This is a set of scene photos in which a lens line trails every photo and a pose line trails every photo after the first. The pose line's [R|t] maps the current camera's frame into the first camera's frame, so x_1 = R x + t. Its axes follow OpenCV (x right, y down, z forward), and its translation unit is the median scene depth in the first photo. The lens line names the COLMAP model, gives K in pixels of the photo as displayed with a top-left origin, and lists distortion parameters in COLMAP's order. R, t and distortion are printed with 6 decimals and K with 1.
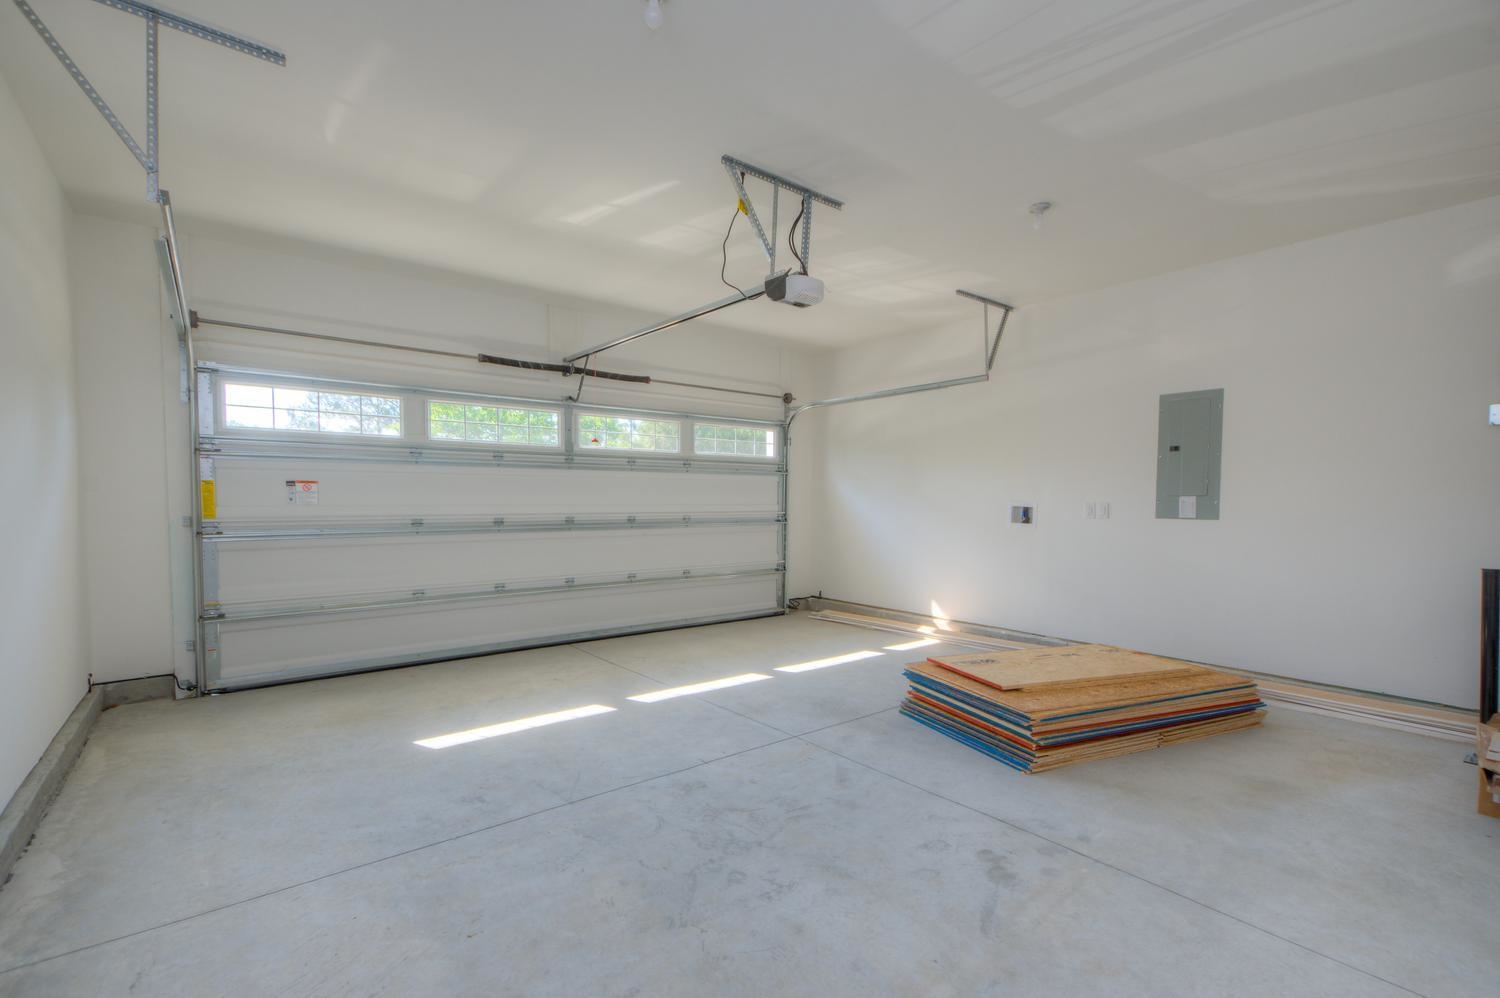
lens RADIAL K [[662.9, 0, 748.2], [0, 662.9, 506.6], [0, 0, 1]] dist [0.002164, -0.000069]
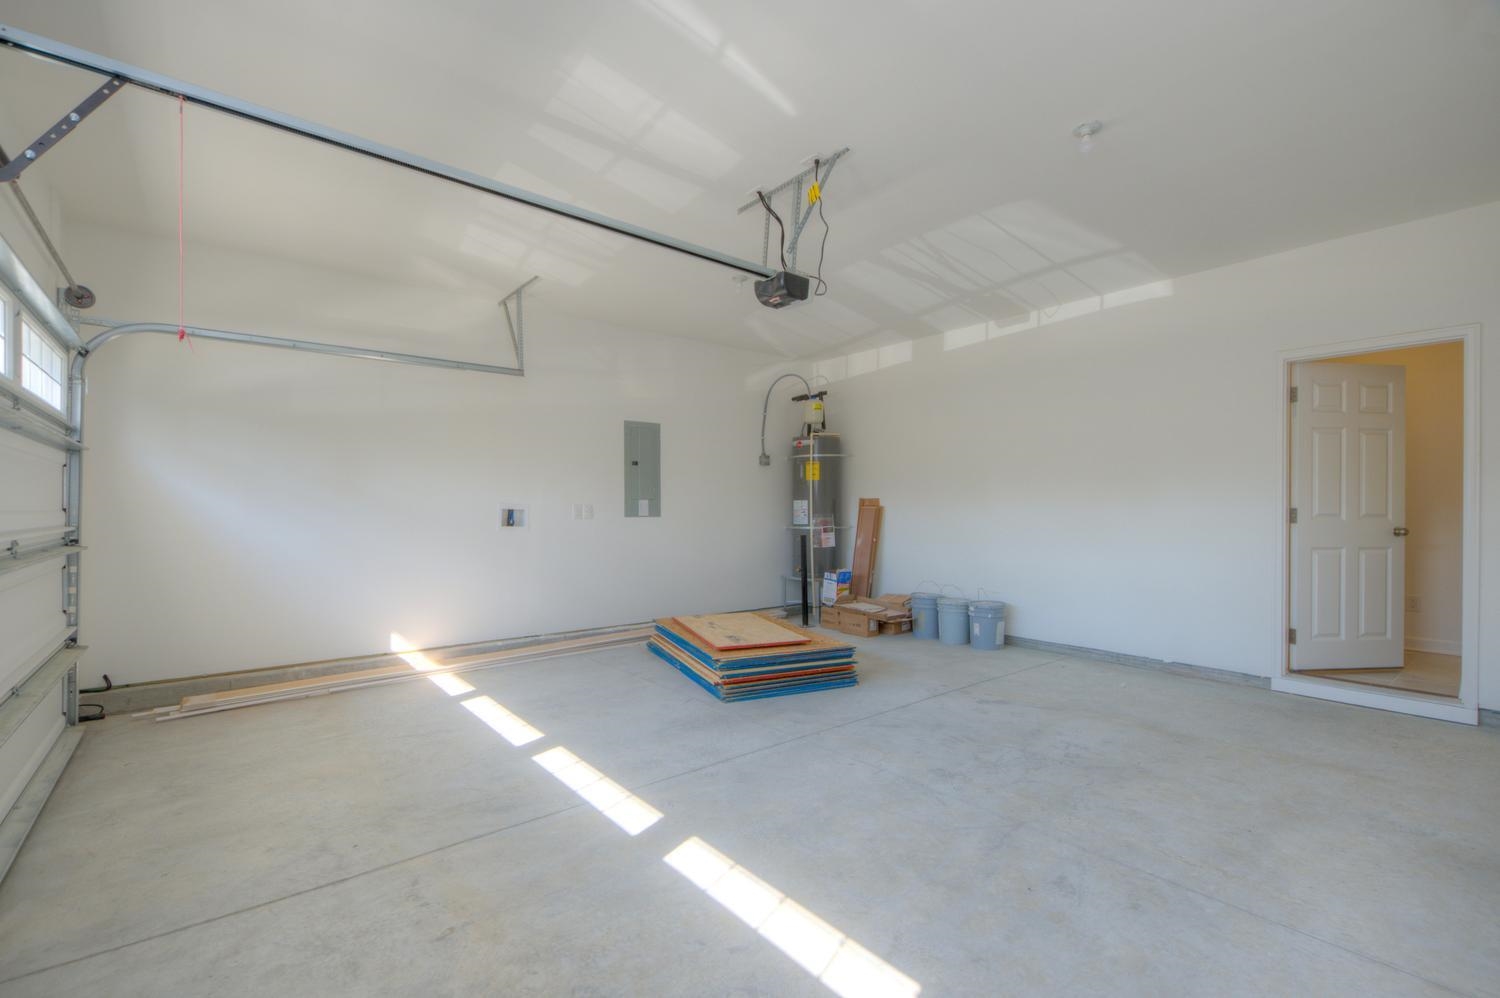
lens RADIAL K [[673.1, 0, 750.0], [0, 673.1, 499.0], [0, 0, 1]] dist [0.000423, 0.000027]
pose [[-0.009553, 0.006071, 0.999936, -0.703591], [0.011075, 0.999921, -0.005965, -0.006548], [-0.999893, 0.011017, -0.009620, 0.801433]]
